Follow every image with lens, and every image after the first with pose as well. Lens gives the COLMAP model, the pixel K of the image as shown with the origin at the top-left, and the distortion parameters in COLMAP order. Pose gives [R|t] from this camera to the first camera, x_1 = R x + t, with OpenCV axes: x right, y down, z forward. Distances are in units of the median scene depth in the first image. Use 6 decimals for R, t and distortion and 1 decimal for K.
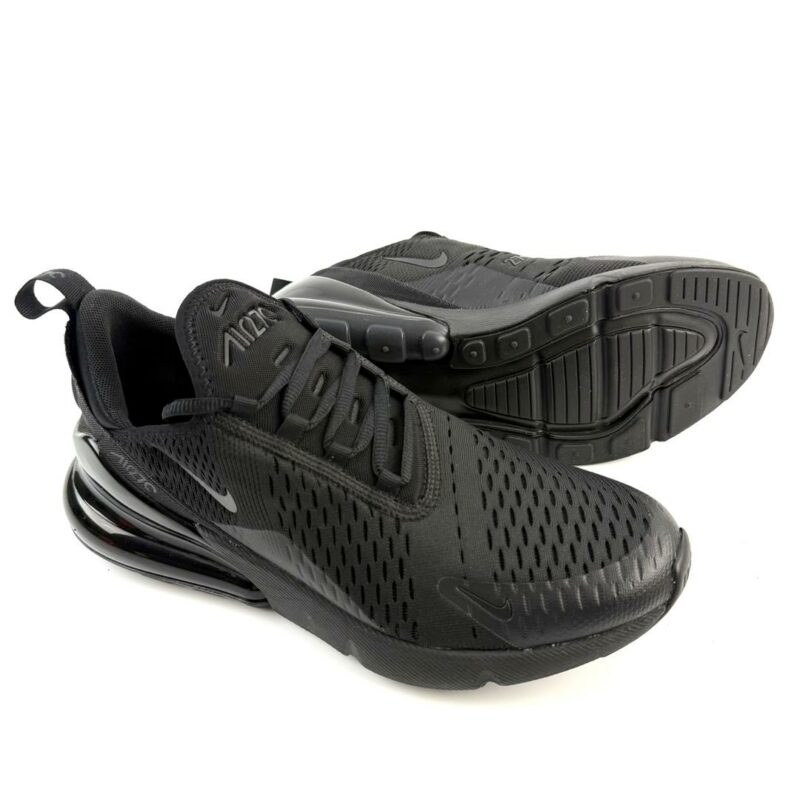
lens RADIAL K [[702.2, 0, 400.0], [0, 702.2, 400.0], [0, 0, 1]] dist [0.100488, -0.002829]
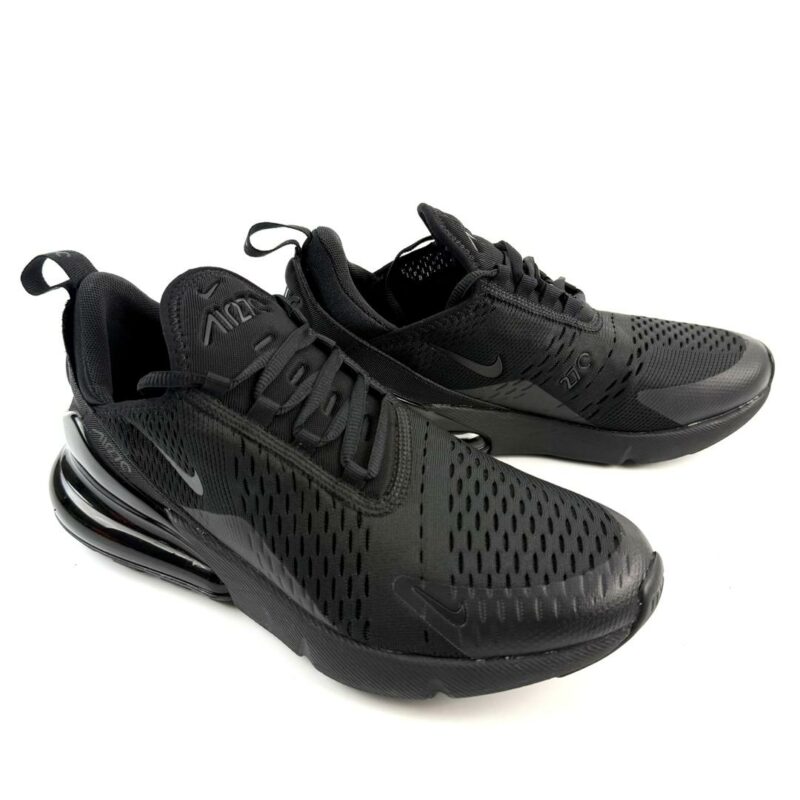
lens RADIAL K [[702.2, 0, 400.0], [0, 702.2, 400.0], [0, 0, 1]] dist [0.100488, -0.002829]
pose [[0.994754, 0.080084, -0.063645, 0.100861], [-0.085585, 0.992348, -0.088998, 0.094673], [0.056031, 0.093978, 0.993996, 0.013069]]
